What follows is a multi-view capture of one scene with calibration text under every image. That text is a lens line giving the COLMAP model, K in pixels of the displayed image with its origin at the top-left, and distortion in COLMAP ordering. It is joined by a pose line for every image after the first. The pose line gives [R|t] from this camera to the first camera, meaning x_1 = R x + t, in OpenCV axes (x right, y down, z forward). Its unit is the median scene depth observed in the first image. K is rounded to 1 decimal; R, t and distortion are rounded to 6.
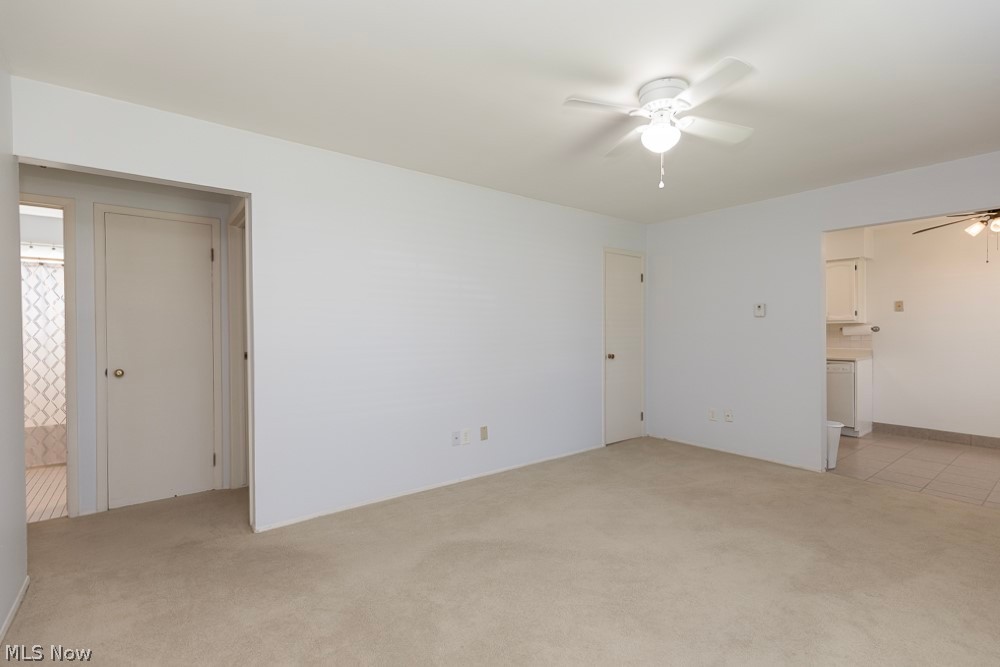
lens RADIAL K [[463.2, 0, 511.5], [0, 463.2, 330.6], [0, 0, 1]] dist [0.003215, -0.000101]
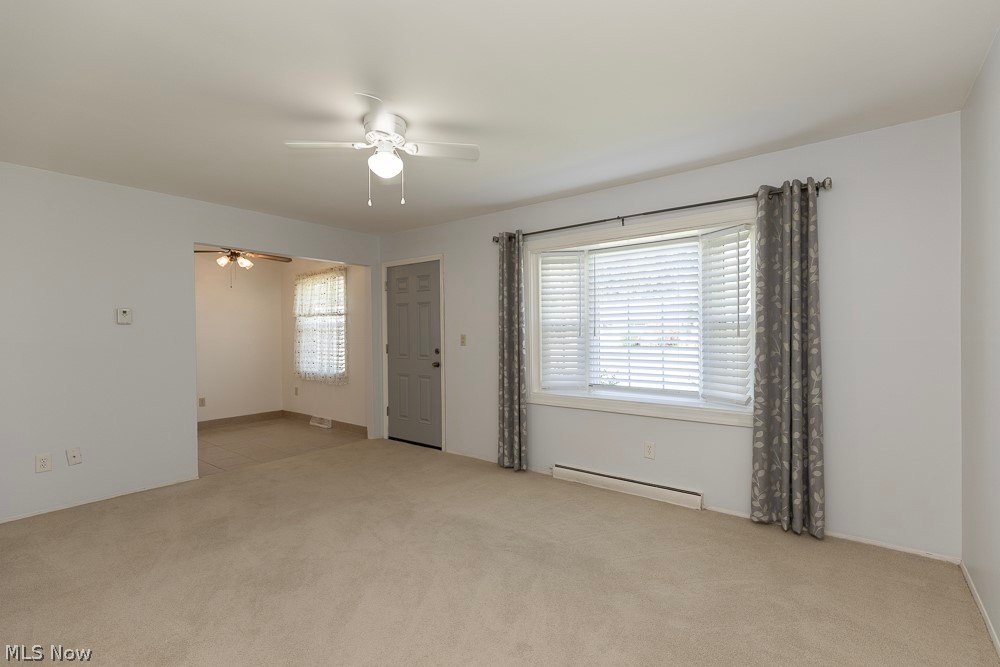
lens RADIAL K [[443.1, 0, 500.0], [0, 443.1, 333.5], [0, 0, 1]] dist [0.001676, -0.000178]
pose [[-0.237844, 0.001285, 0.971303, -0.313513], [0.018917, 0.999816, 0.003310, -0.002239], [-0.971119, 0.019161, -0.237824, 0.417775]]
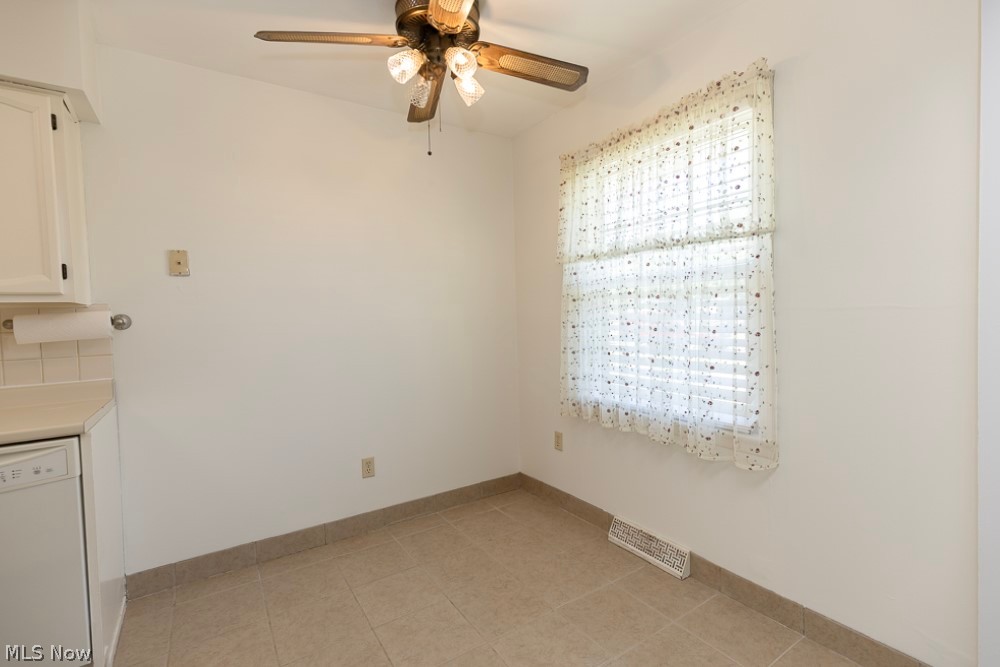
lens RADIAL K [[463.2, 0, 511.5], [0, 463.2, 330.6], [0, 0, 1]] dist [0.003215, -0.000101]
pose [[0.079767, -0.032467, 0.996285, 0.456924], [0.032079, 0.999035, 0.029989, 0.002266], [-0.996297, 0.029567, 0.080732, 0.680952]]
